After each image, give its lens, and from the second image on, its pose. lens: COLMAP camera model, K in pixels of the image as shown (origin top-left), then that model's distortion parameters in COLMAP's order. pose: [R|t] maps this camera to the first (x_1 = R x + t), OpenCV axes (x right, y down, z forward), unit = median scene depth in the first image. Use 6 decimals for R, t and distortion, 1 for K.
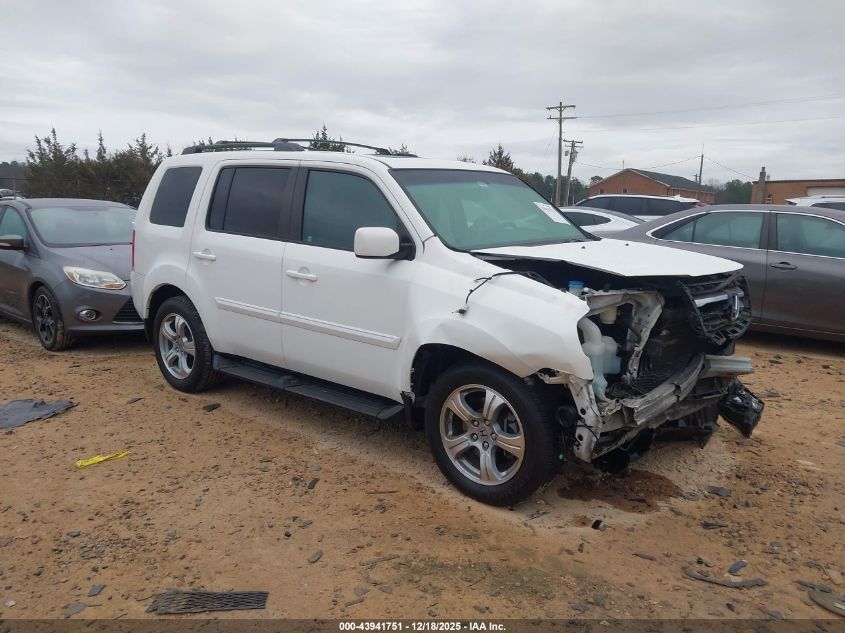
lens RADIAL K [[674.1, 0, 420.1], [0, 674.1, 281.4], [0, 0, 1]] dist [0.041724, -0.061617]
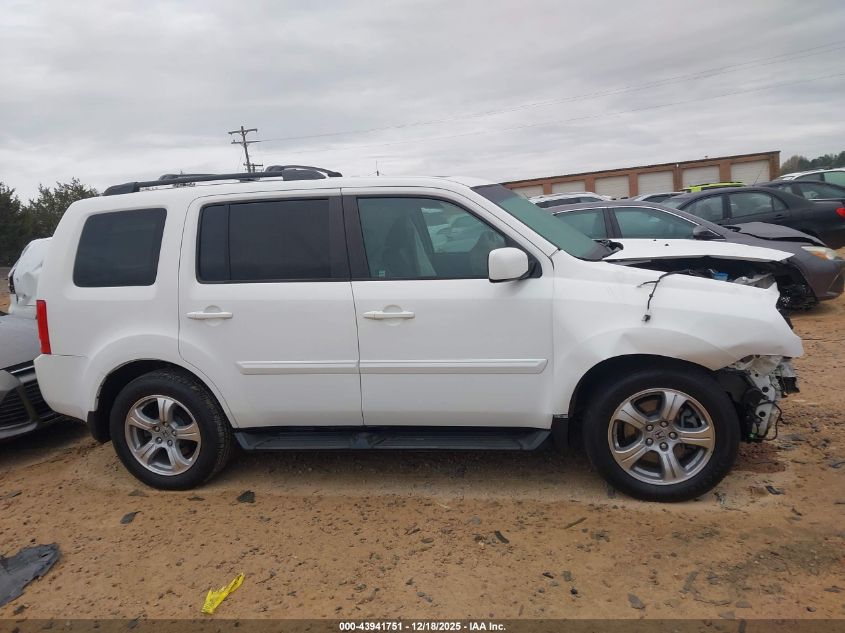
lens RADIAL K [[674.1, 0, 420.1], [0, 674.1, 281.4], [0, 0, 1]] dist [0.041724, -0.061617]
pose [[0.887286, -0.136303, 0.440619, -0.565395], [0.150848, 0.988555, 0.002037, -0.051932], [-0.435854, 0.064659, 0.897692, 0.204286]]
